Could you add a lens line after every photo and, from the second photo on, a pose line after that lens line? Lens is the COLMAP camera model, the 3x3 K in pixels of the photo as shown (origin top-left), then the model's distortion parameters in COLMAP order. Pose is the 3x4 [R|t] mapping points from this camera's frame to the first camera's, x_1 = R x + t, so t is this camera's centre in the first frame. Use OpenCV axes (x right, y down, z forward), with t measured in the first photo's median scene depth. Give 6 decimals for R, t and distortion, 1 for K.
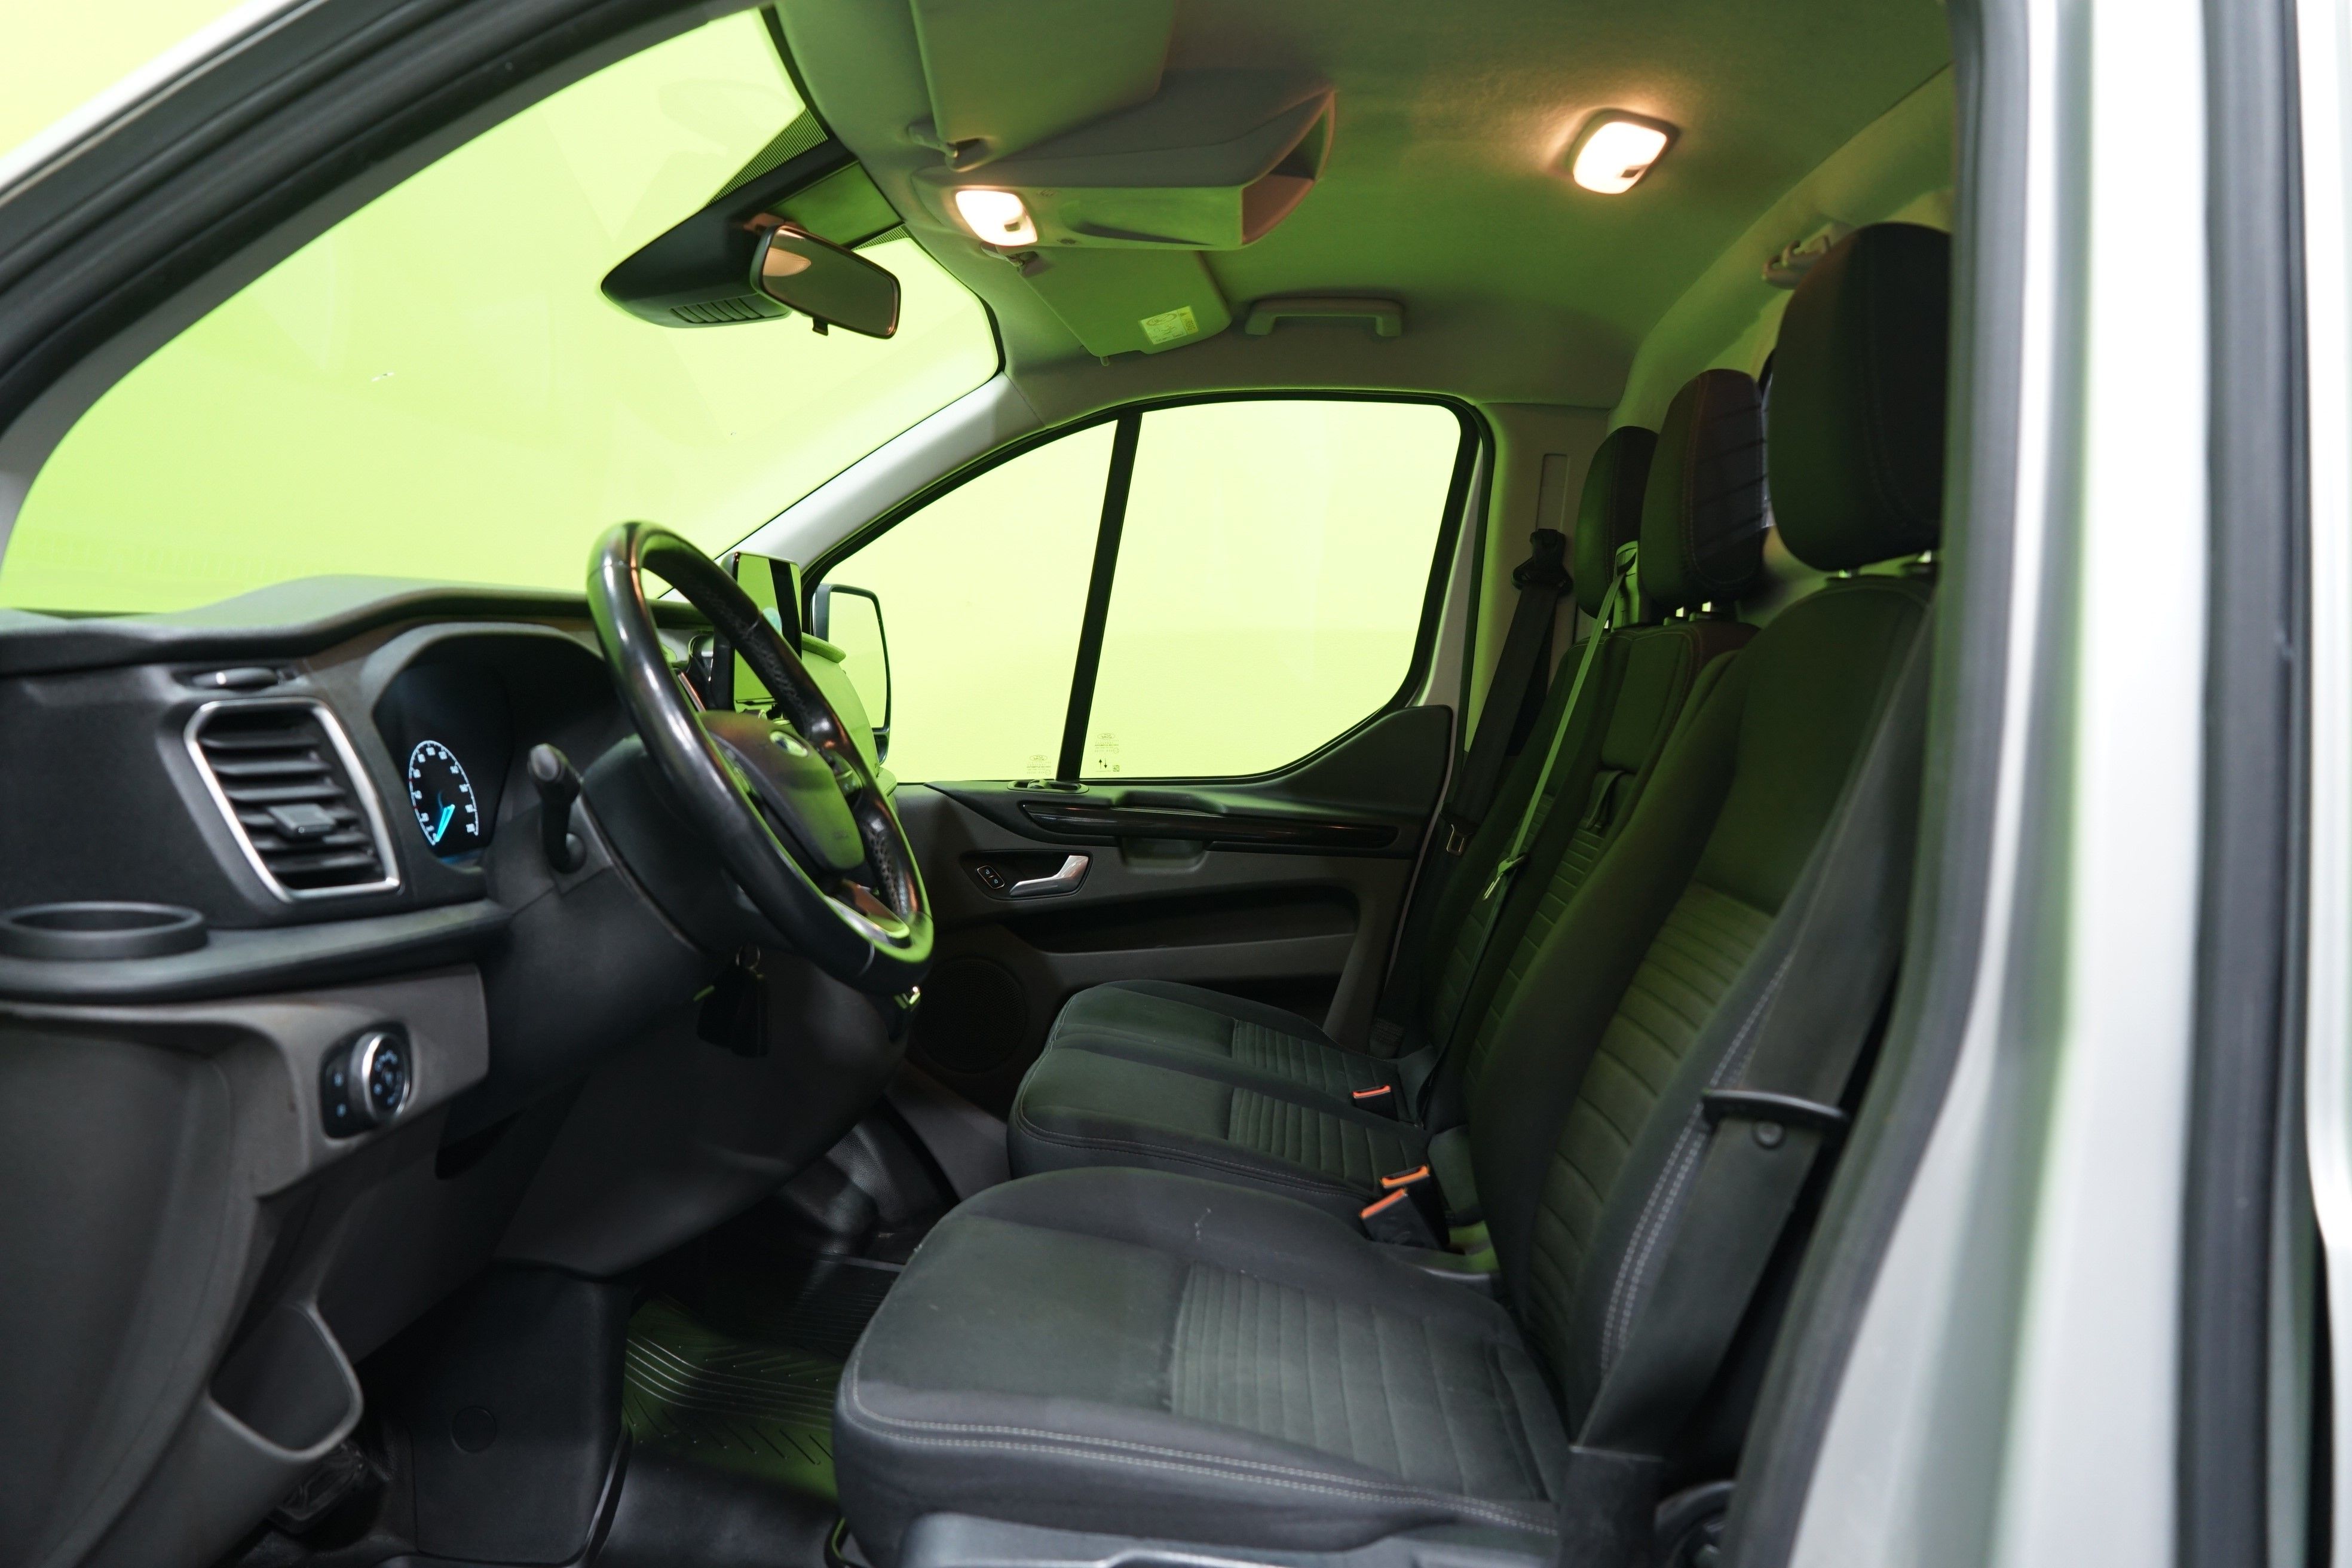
lens RADIAL K [[1775.0, 0, 1177.2], [0, 1775.0, 784.0], [0, 0, 1]] dist [-0.001864, -0.000493]
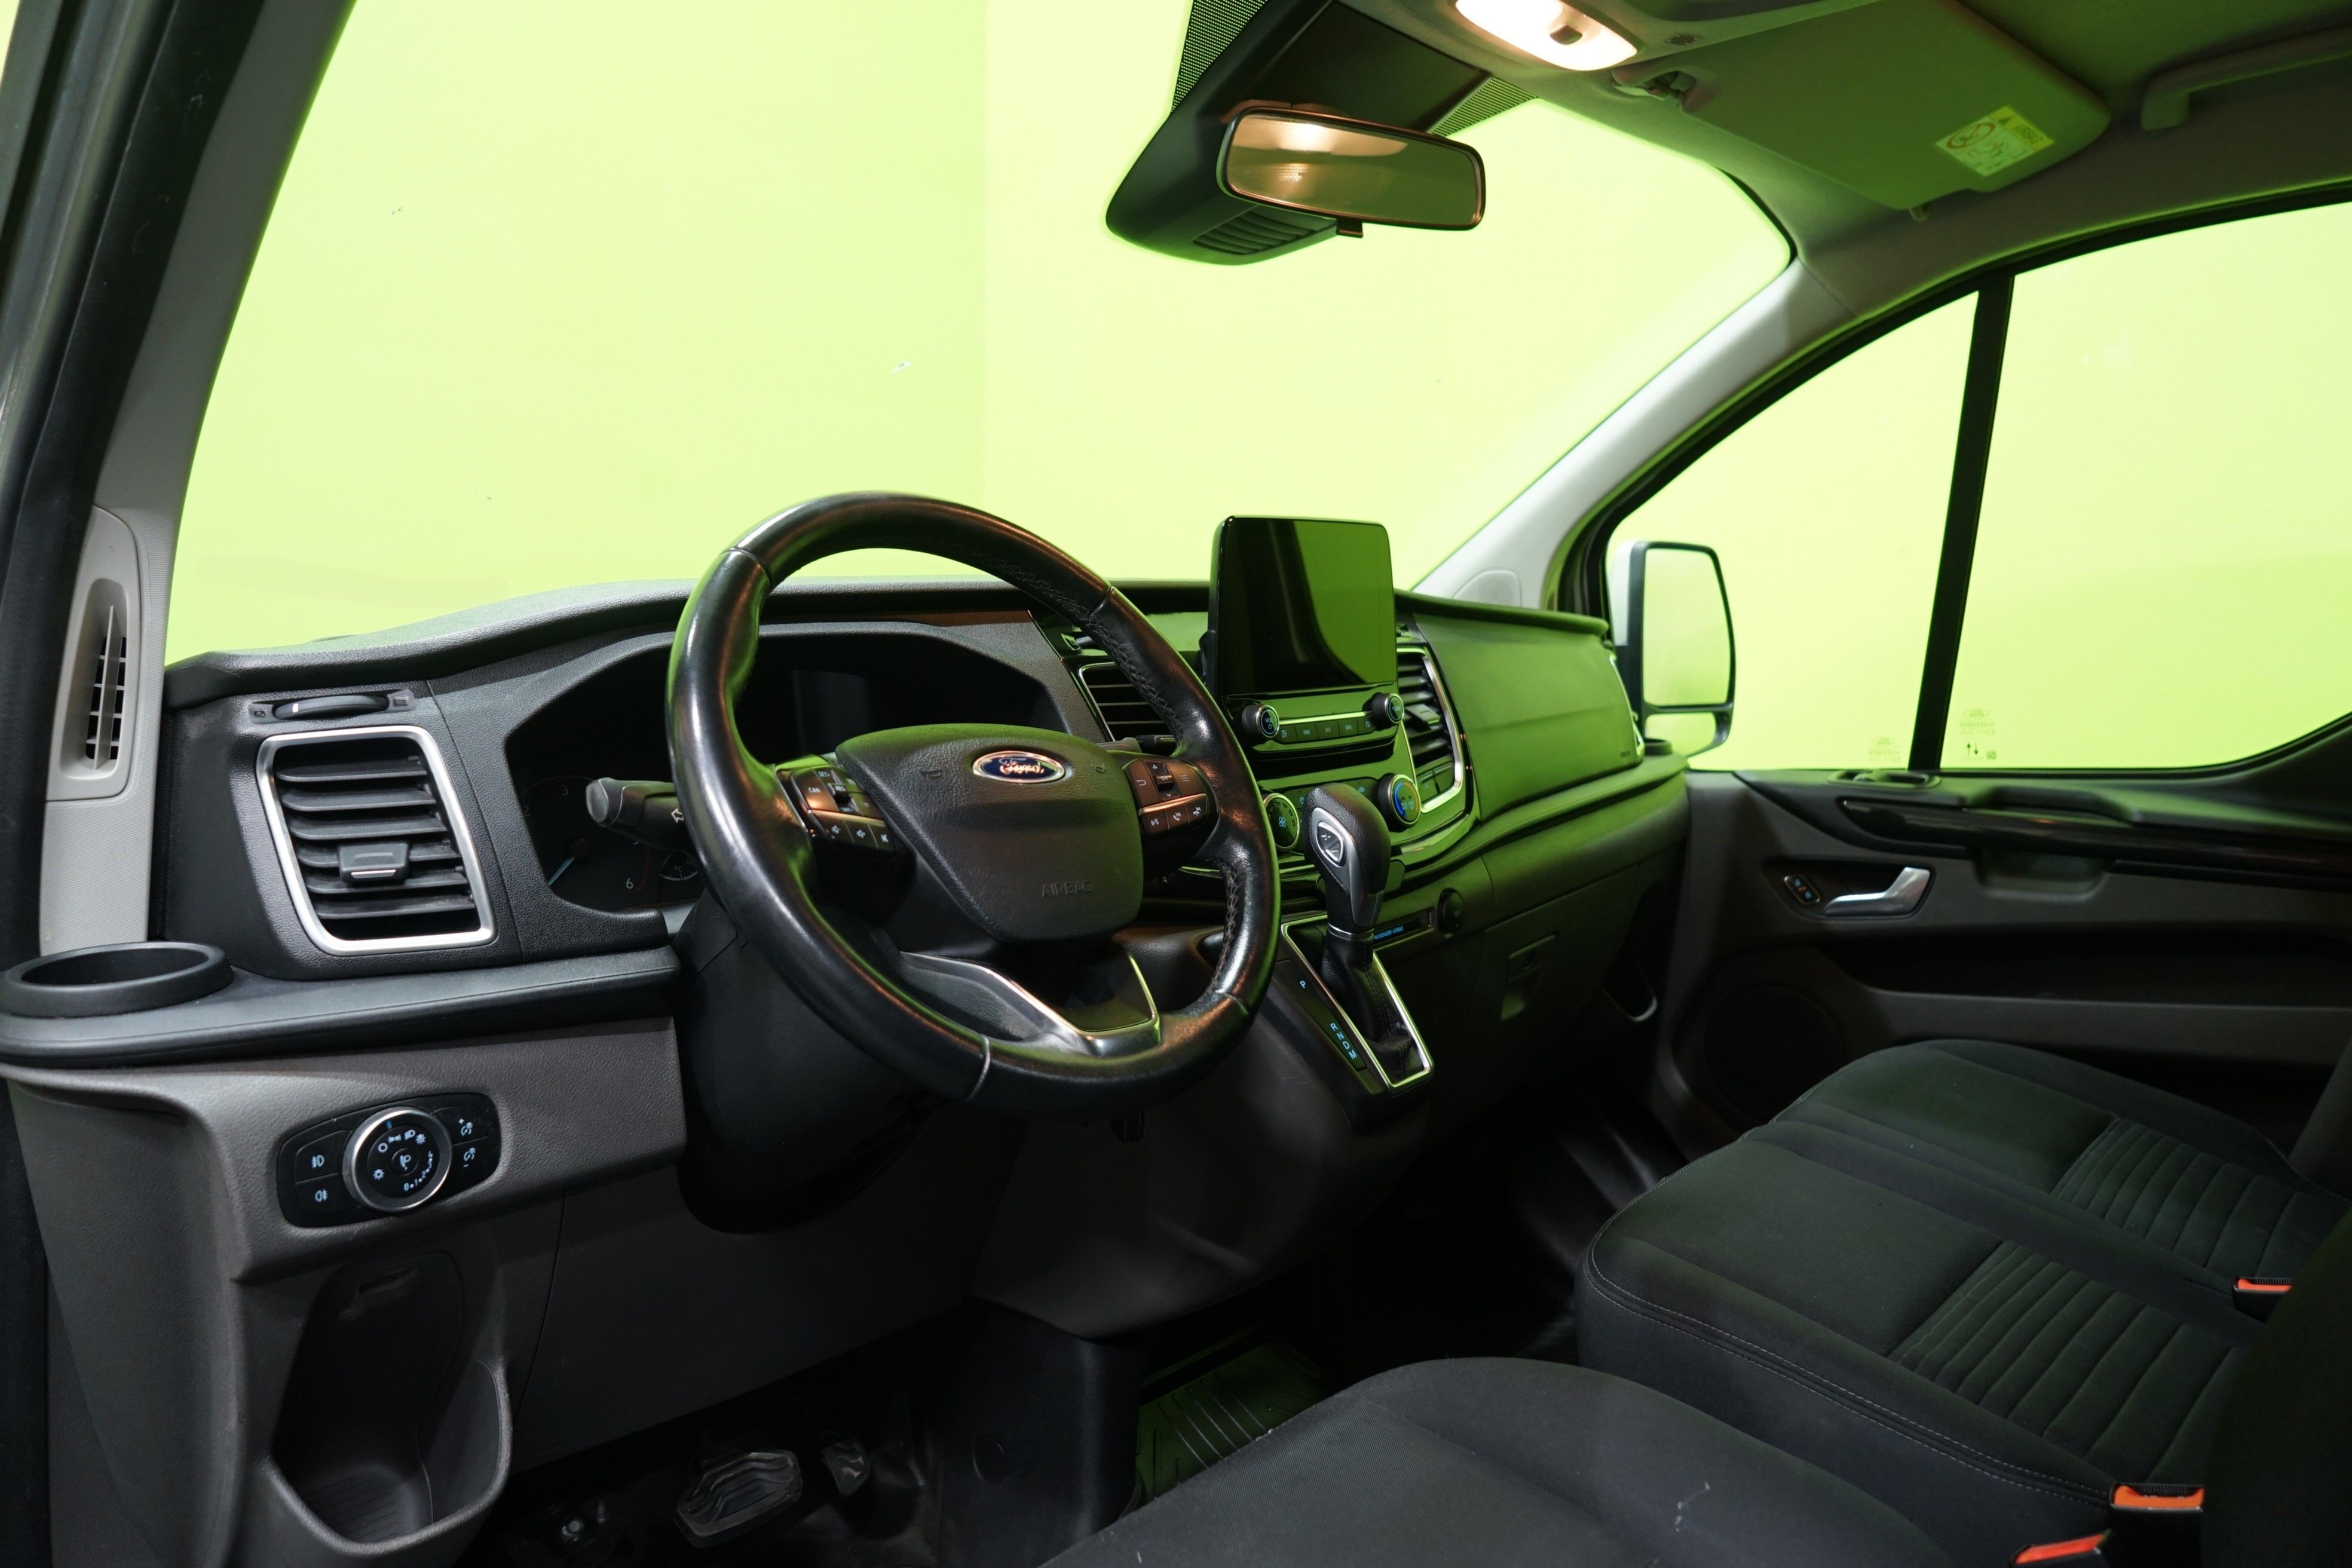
lens RADIAL K [[1562.0, 0, 1174.2], [0, 1562.0, 779.4], [0, 0, 1]] dist [-0.004112, 0.001842]
pose [[0.761386, 0.022584, -0.647905, 0.146157], [-0.002571, 0.999490, 0.031818, -0.020817], [0.648293, -0.022560, 0.761056, 0.285633]]
